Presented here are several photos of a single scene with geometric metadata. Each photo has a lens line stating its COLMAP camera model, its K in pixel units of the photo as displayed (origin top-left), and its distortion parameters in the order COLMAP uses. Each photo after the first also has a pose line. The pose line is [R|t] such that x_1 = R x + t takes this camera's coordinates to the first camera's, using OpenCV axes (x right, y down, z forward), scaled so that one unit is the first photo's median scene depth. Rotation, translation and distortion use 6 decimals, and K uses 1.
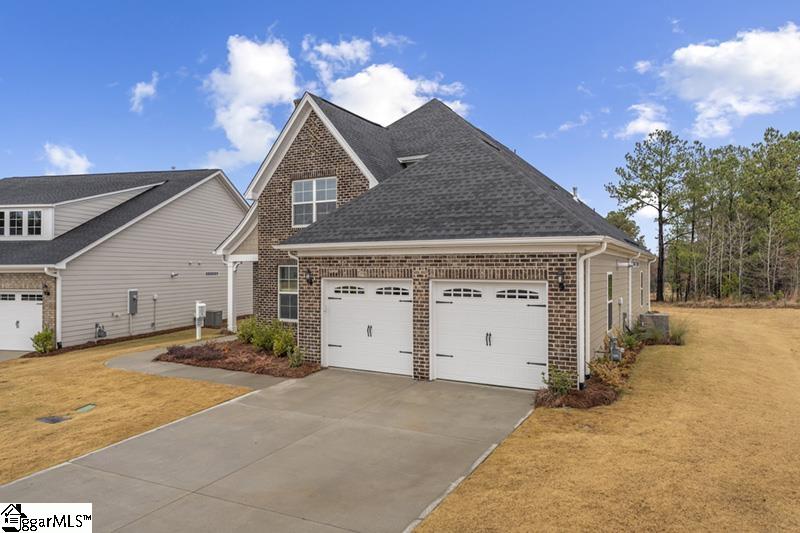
lens RADIAL K [[520.9, 0, 400.0], [0, 520.9, 265.7], [0, 0, 1]] dist [-0.001232, -0.000157]
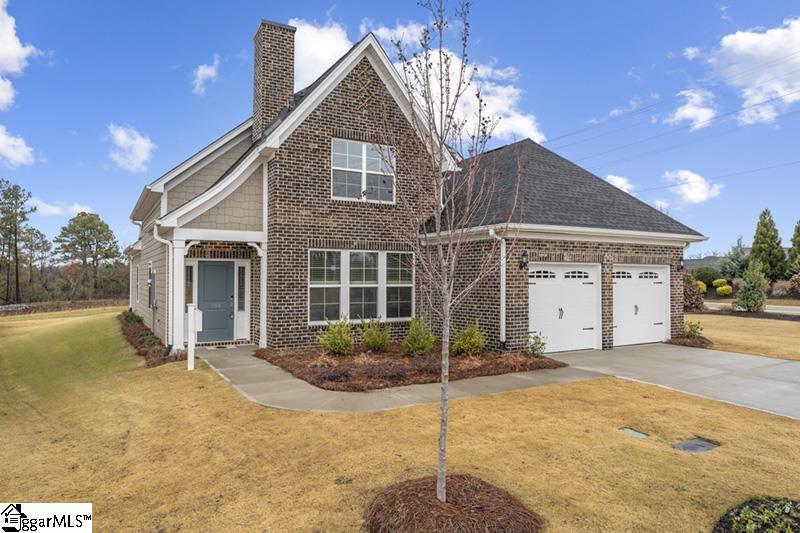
lens RADIAL K [[520.9, 0, 399.5], [0, 520.9, 267.3], [0, 0, 1]] dist [-0.001232, -0.000157]
pose [[0.517832, 0.013963, 0.855369, -1.203356], [-0.006150, 0.999902, -0.012599, 0.051703], [-0.855460, 0.001263, 0.517867, 0.789668]]
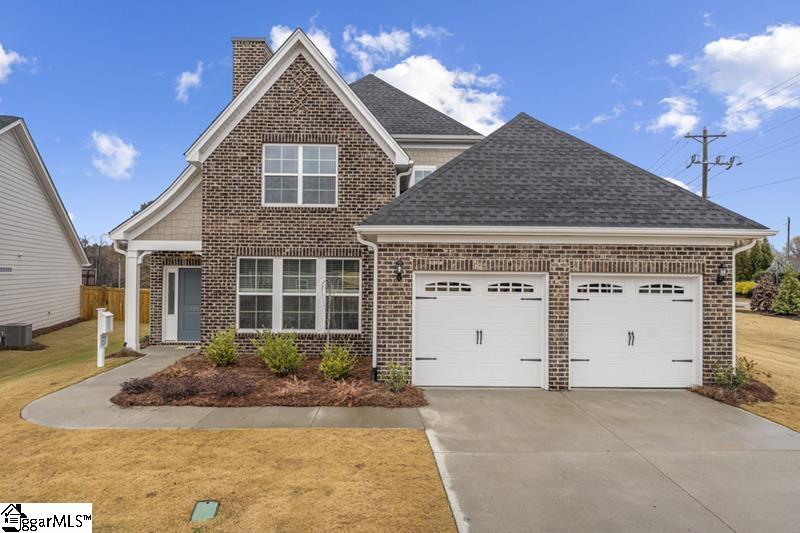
lens RADIAL K [[520.9, 0, 397.8], [0, 520.9, 266.6], [0, 0, 1]] dist [-0.001232, -0.000157]
pose [[0.868459, 0.012287, 0.495609, -0.612693], [-0.010922, 0.999924, -0.005651, 0.023220], [-0.495641, -0.000506, 0.868527, 0.386716]]
